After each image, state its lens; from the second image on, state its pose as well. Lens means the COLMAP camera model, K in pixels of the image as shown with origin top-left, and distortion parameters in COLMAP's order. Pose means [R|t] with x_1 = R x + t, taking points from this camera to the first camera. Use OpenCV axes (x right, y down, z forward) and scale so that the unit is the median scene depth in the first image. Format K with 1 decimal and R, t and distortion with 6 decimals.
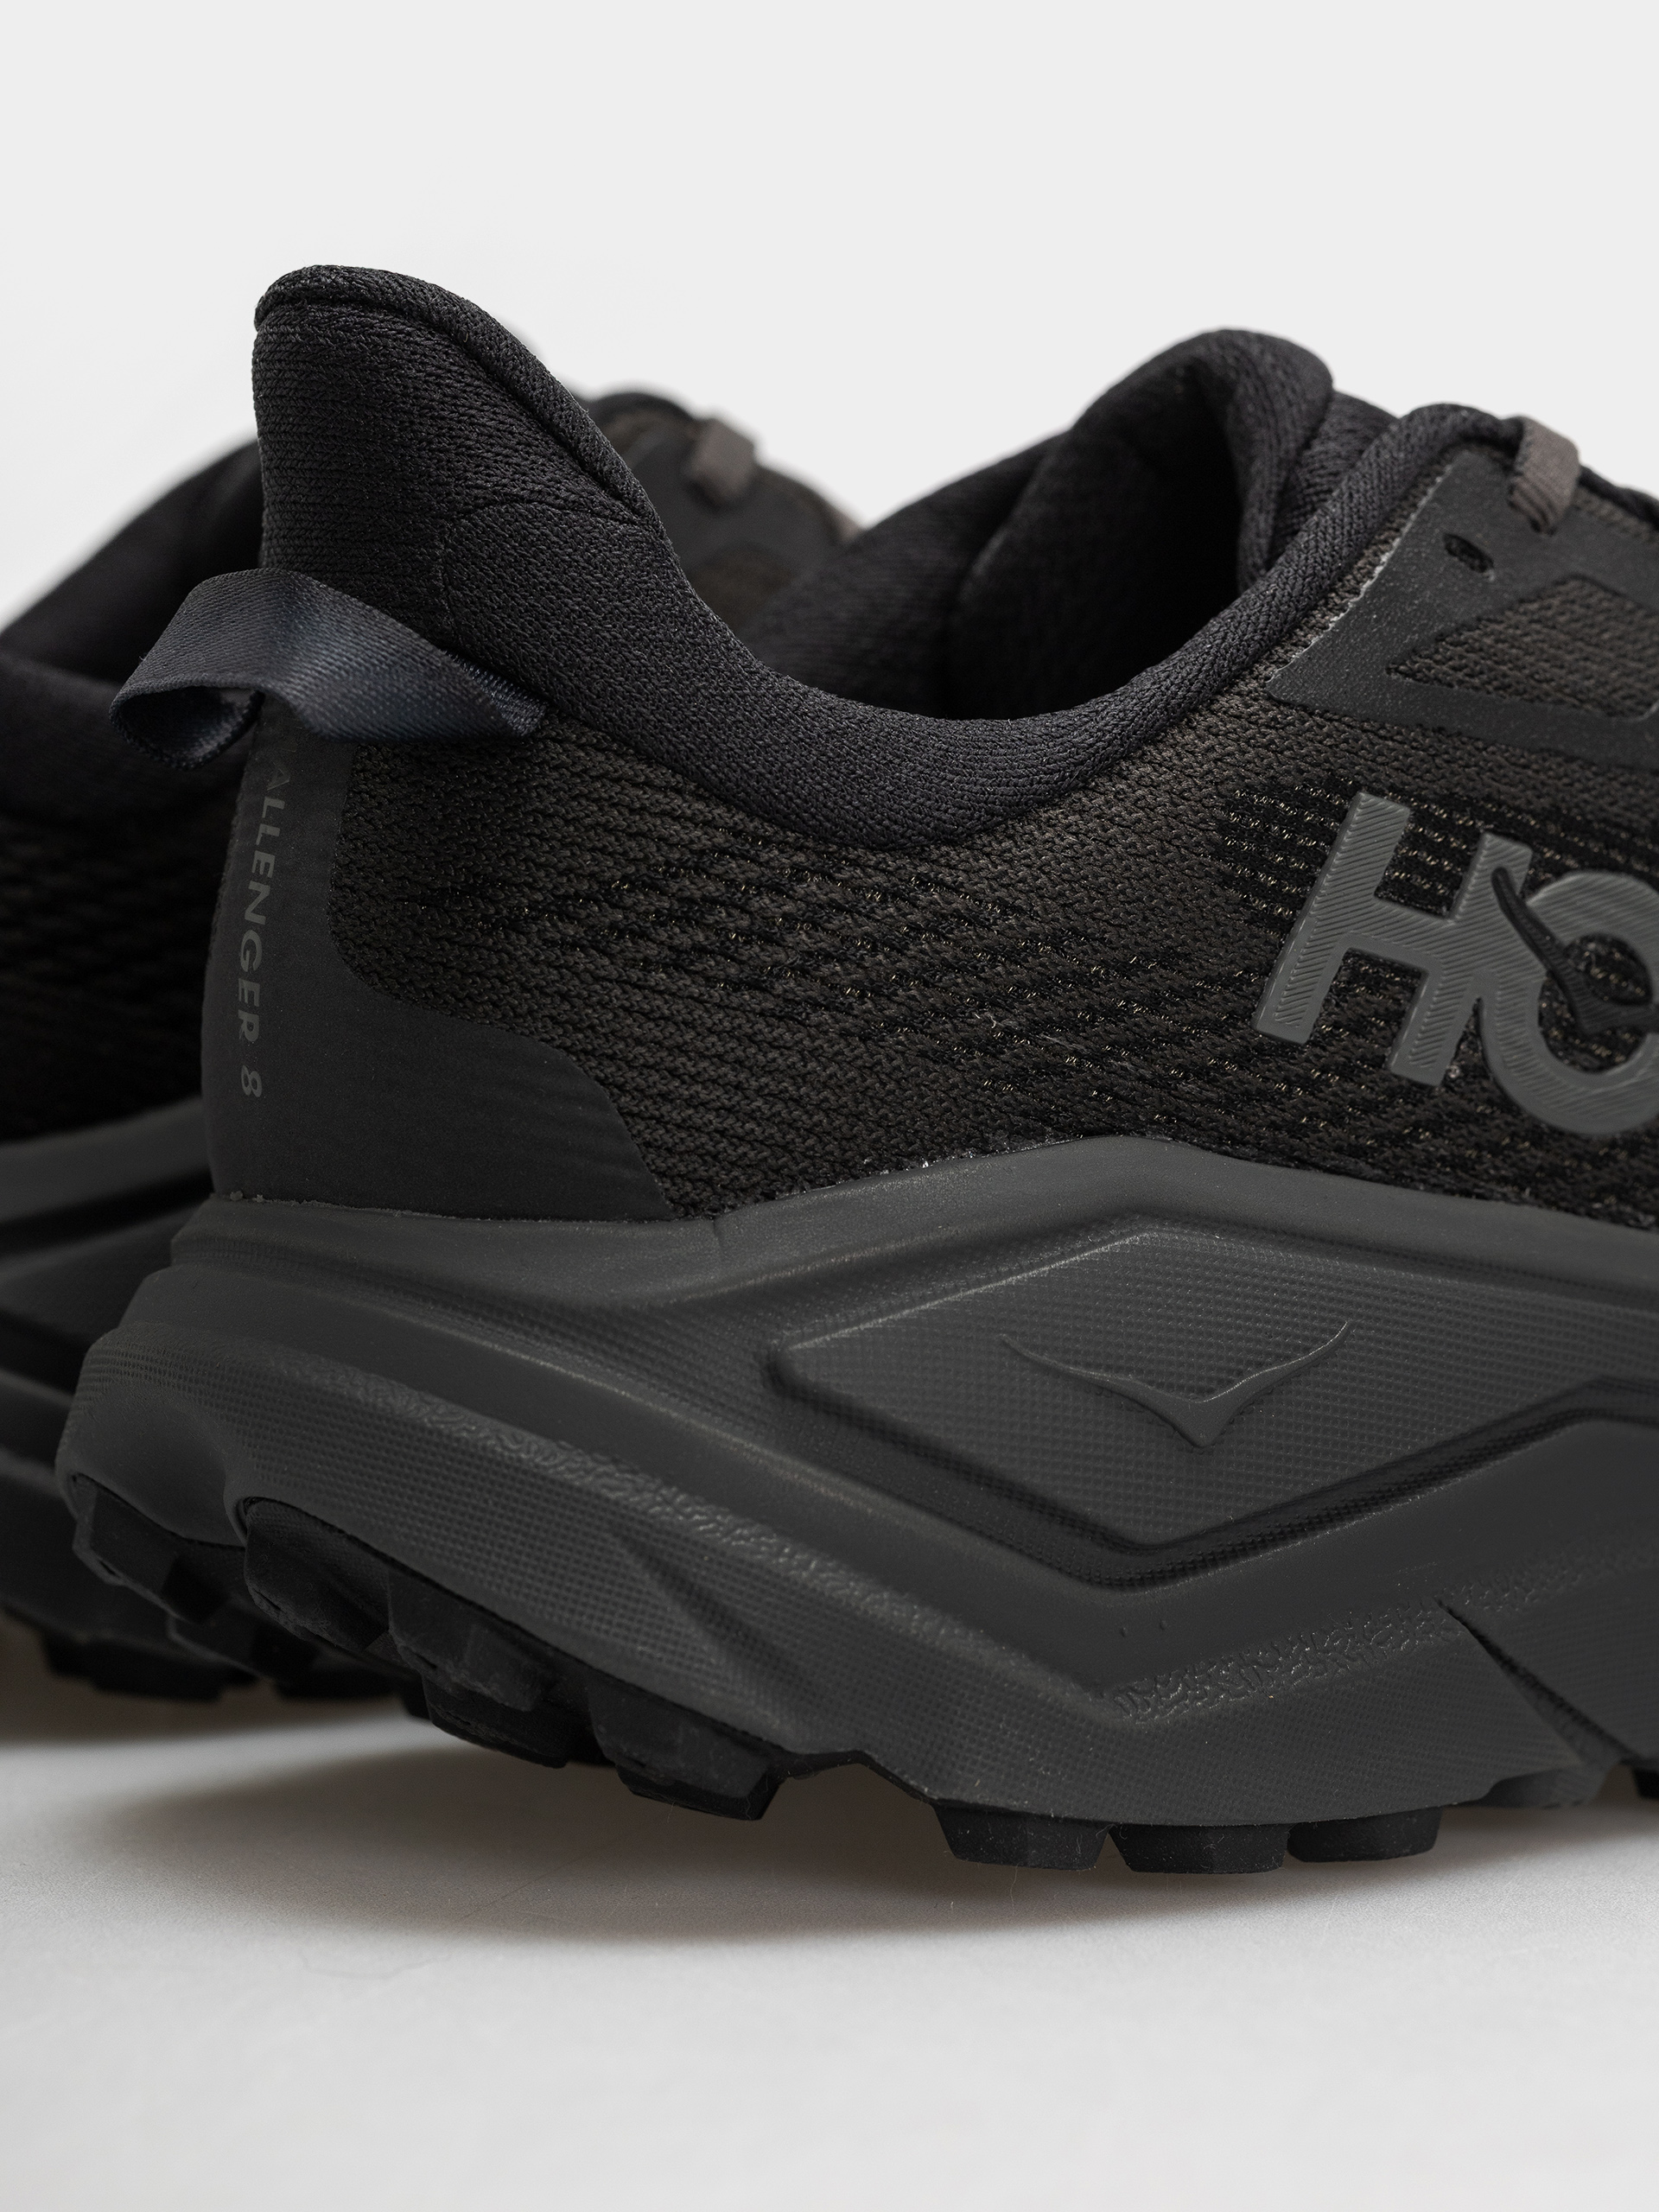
lens RADIAL K [[7134.7, 0, 829.5], [0, 7134.7, 1106.0], [0, 0, 1]] dist [-0.046926, -1.726403]
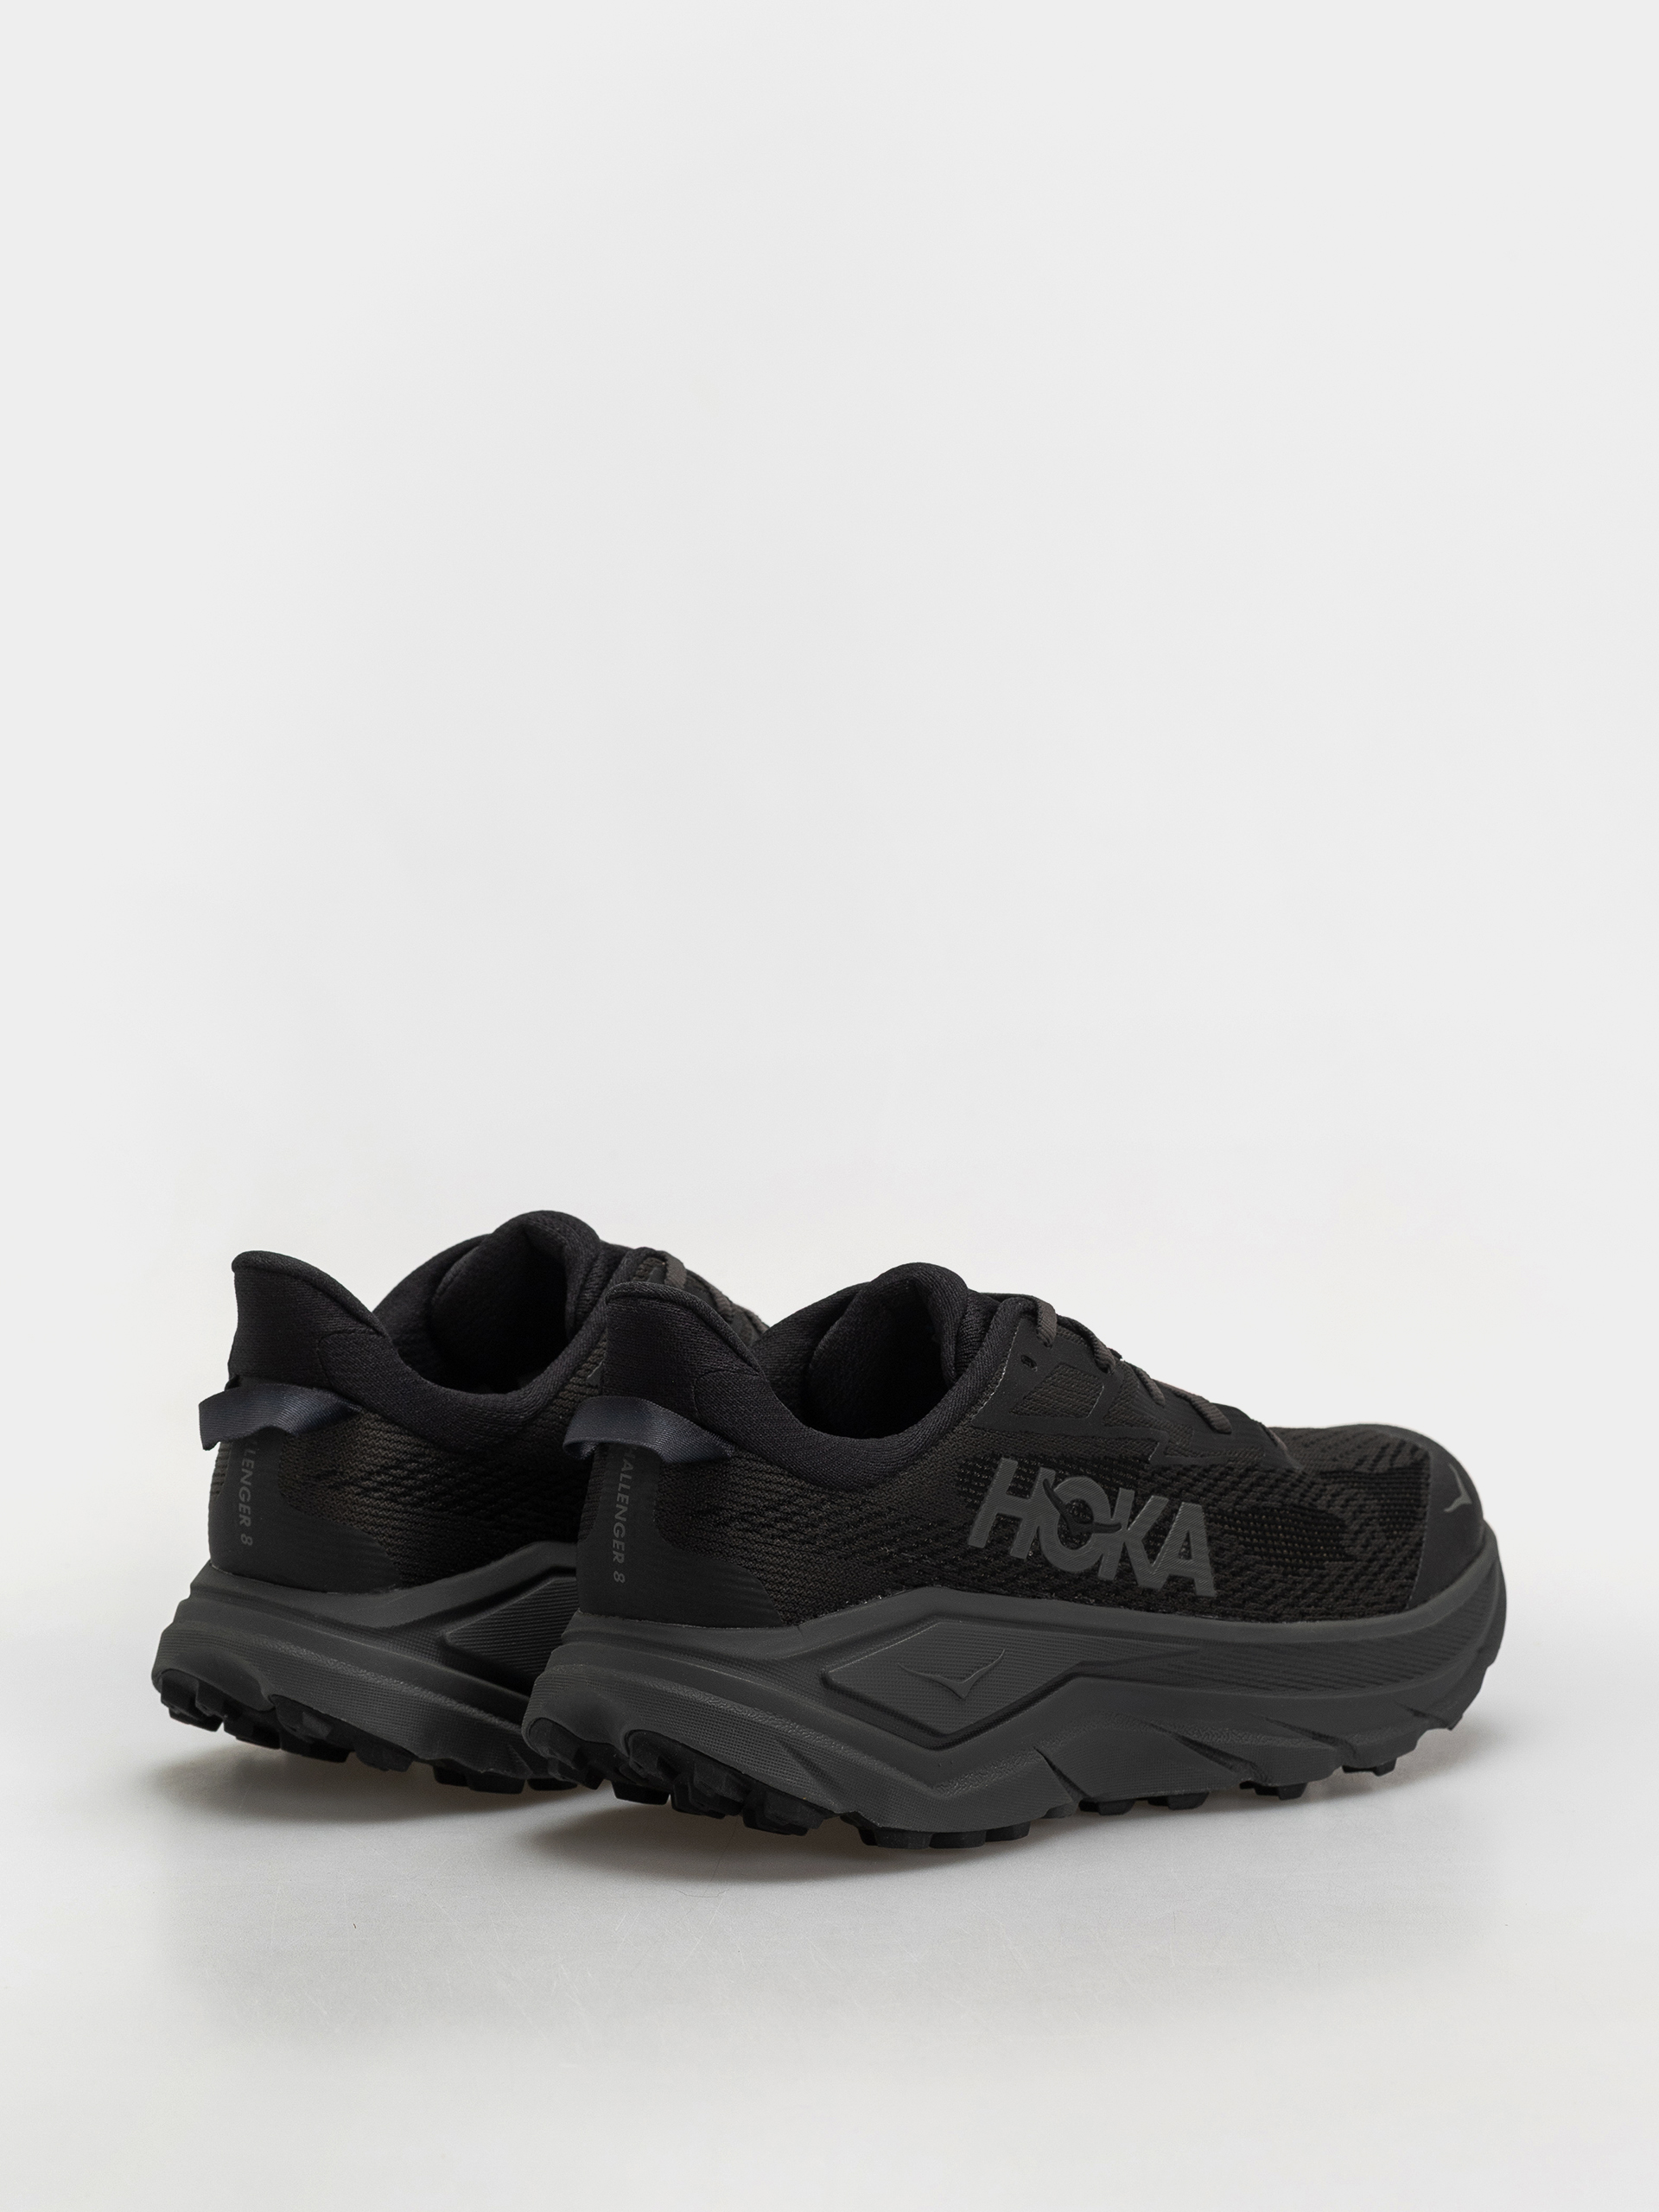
lens RADIAL K [[7134.7, 0, 829.5], [0, 7134.7, 1106.0], [0, 0, 1]] dist [-0.046926, -1.726403]
pose [[0.978458, -0.017877, 0.205670, -0.562665], [0.014040, 0.999699, 0.020101, -0.238685], [-0.205968, -0.016780, 0.978415, -1.709077]]
